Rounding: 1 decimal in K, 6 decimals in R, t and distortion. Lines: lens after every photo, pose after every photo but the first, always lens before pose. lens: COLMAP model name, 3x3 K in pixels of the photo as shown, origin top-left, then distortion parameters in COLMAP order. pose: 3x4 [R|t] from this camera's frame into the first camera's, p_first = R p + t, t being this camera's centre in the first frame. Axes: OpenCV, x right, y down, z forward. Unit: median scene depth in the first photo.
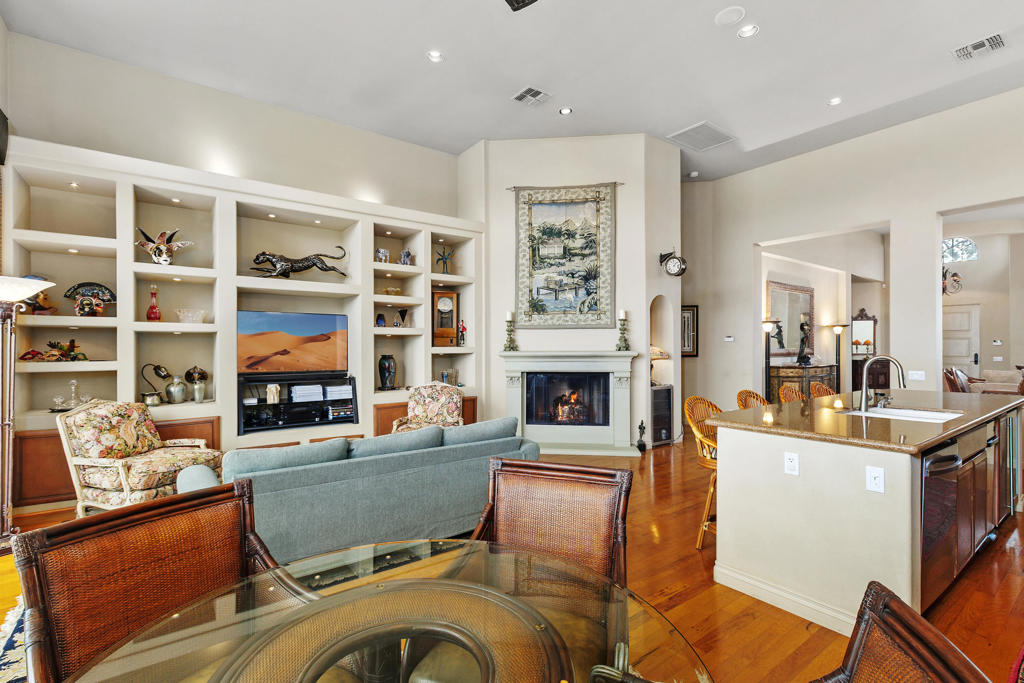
lens RADIAL K [[466.5, 0, 509.7], [0, 466.5, 347.3], [0, 0, 1]] dist [0.002556, 0.000252]
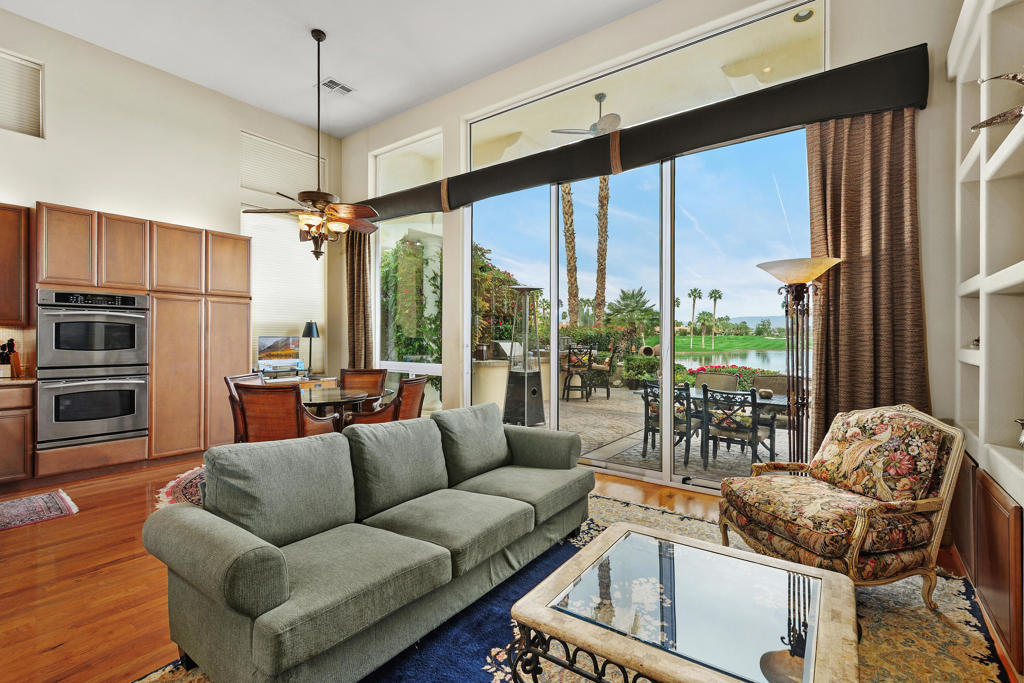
lens RADIAL K [[466.5, 0, 511.6], [0, 466.5, 338.0], [0, 0, 1]] dist [0.002556, 0.000252]
pose [[-0.957465, 0.000902, -0.288550, -0.095609], [-0.000689, 0.999985, 0.005411, 0.008226], [0.288550, 0.005380, -0.957450, 0.909902]]
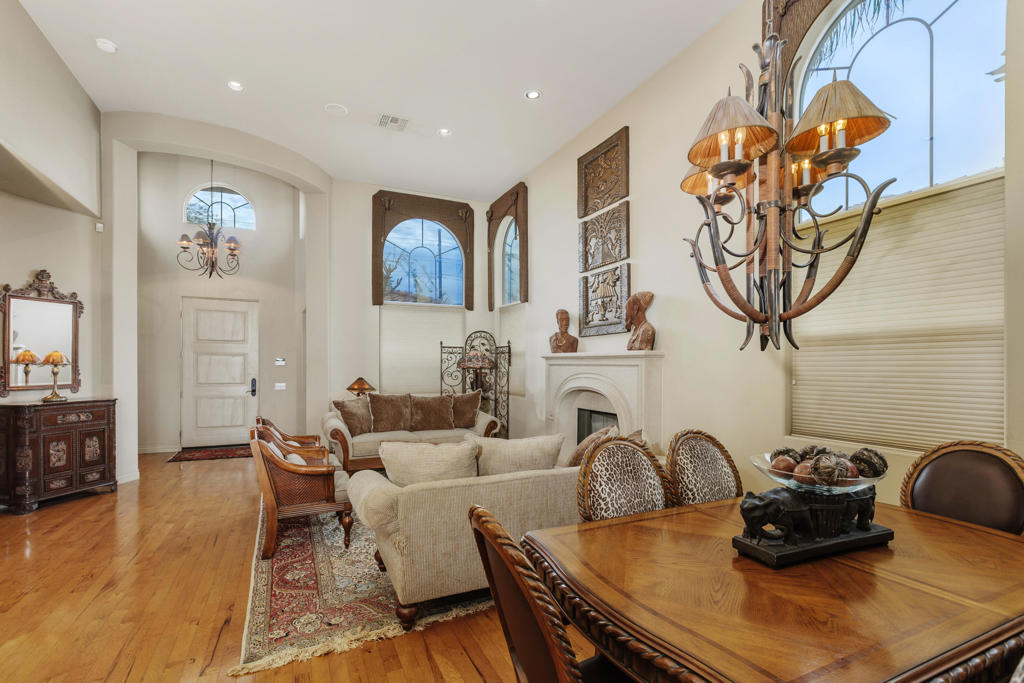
lens RADIAL K [[466.5, 0, 504.6], [0, 466.5, 367.9], [0, 0, 1]] dist [0.002556, 0.000252]
pose [[0.204654, -0.003245, 0.978829, 0.866736], [-0.002785, 0.999989, 0.003897, -0.009026], [-0.978830, -0.003523, 0.204643, 1.040394]]
